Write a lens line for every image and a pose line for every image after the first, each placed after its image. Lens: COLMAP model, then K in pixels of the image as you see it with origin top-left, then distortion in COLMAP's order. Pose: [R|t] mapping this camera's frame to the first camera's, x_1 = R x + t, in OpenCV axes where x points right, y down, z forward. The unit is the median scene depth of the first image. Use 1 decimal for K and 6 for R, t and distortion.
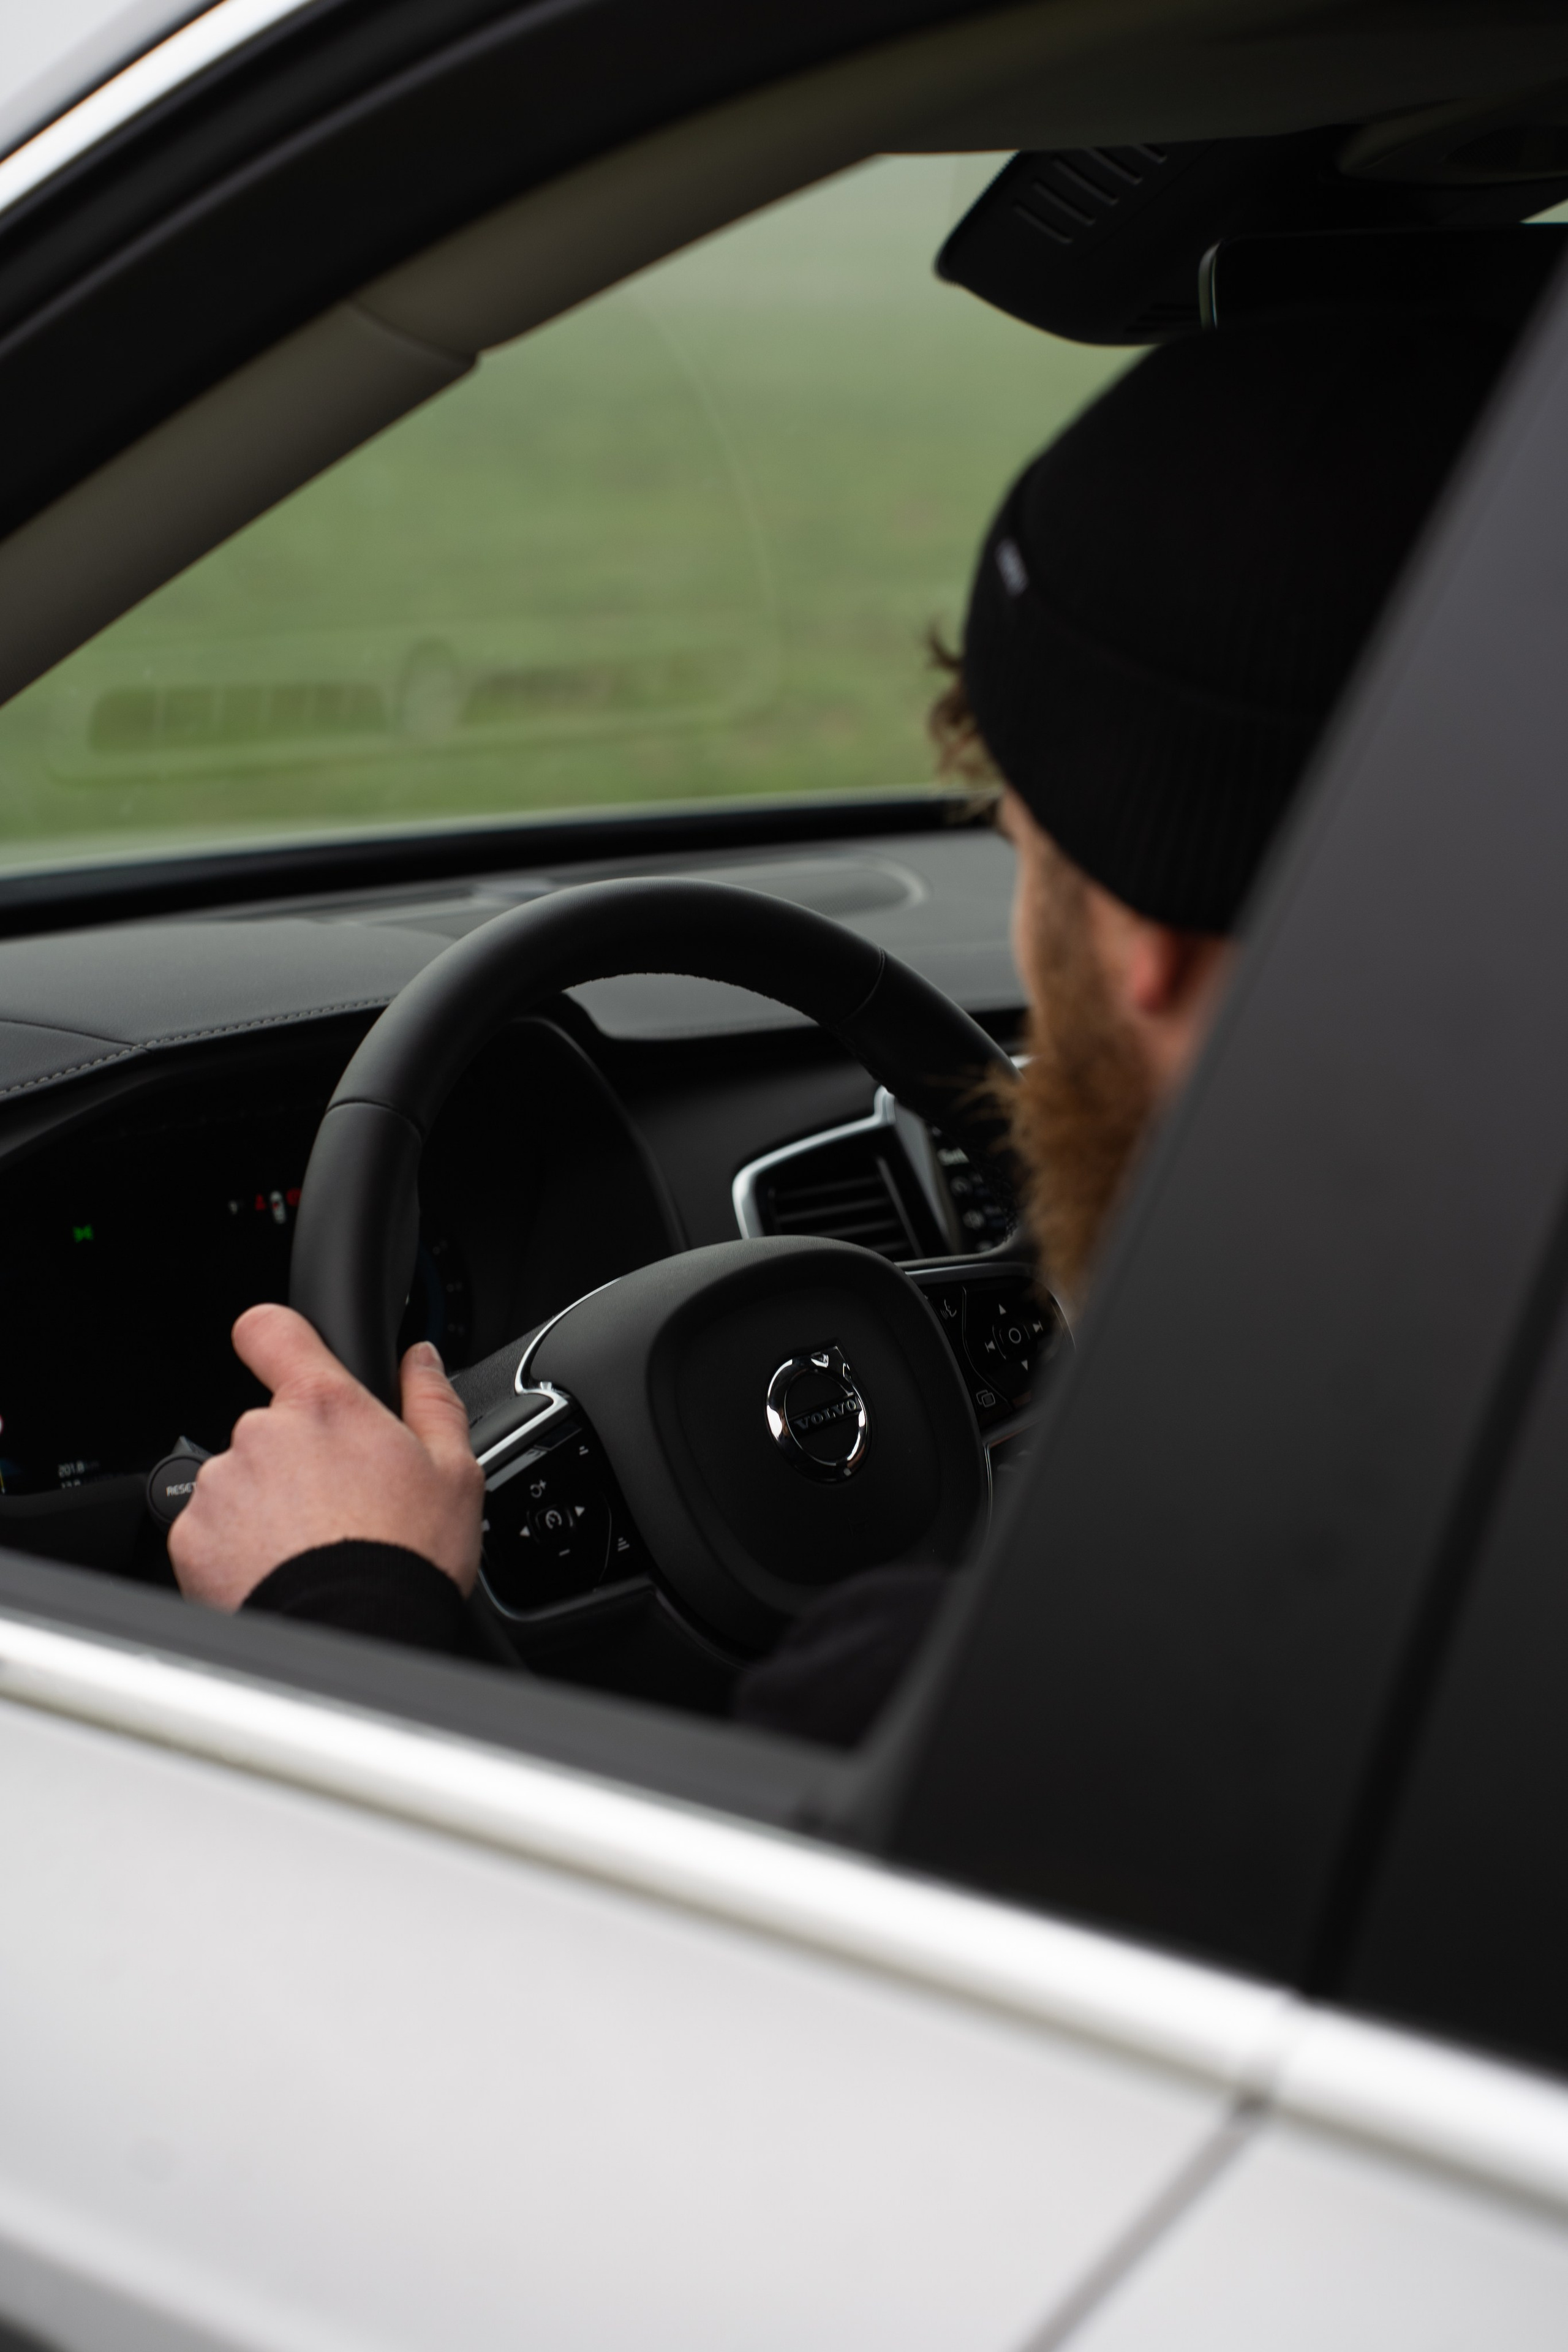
lens RADIAL K [[5116.0, 0, 784.0], [0, 5116.0, 1176.0], [0, 0, 1]] dist [0.526339, 0.418114]
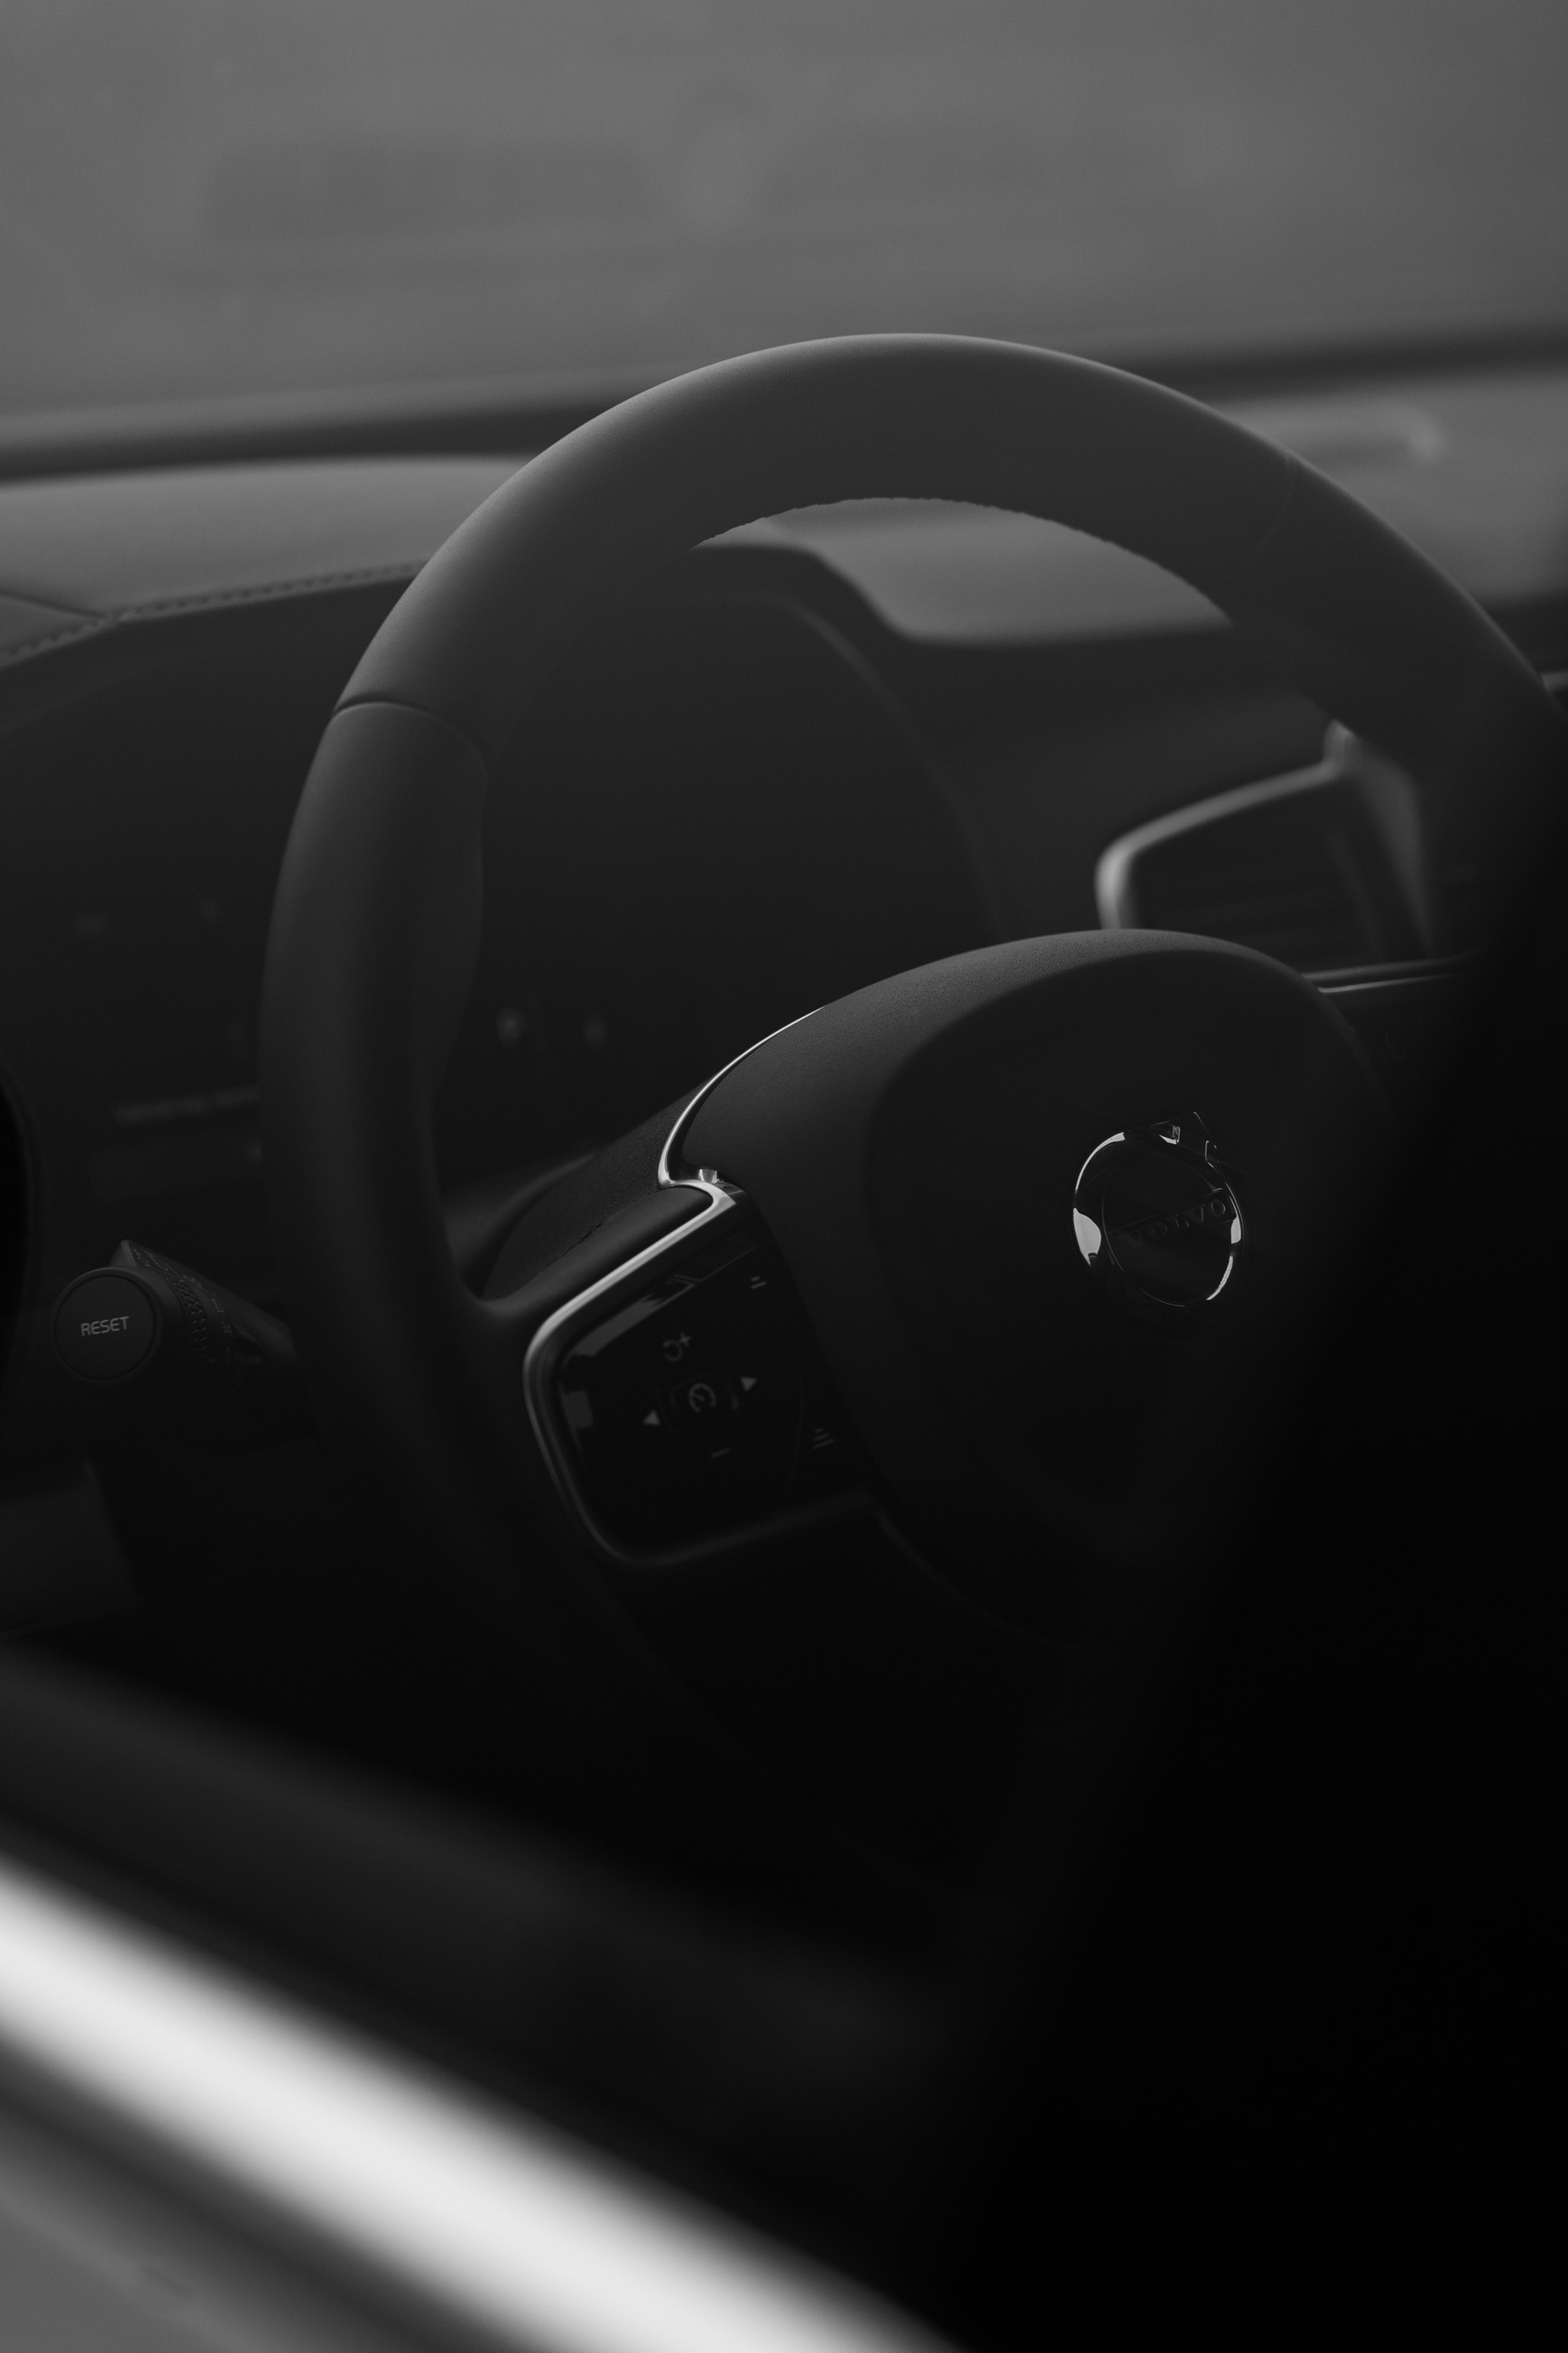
lens RADIAL K [[5210.2, 0, 782.9], [0, 5210.2, 1288.5], [0, 0, 1]] dist [0.717186, 0.195193]
pose [[0.994588, 0.011155, -0.103292, 0.026100], [-0.003398, 0.997180, 0.074970, 0.007621], [0.103837, -0.074213, 0.991822, 0.370955]]
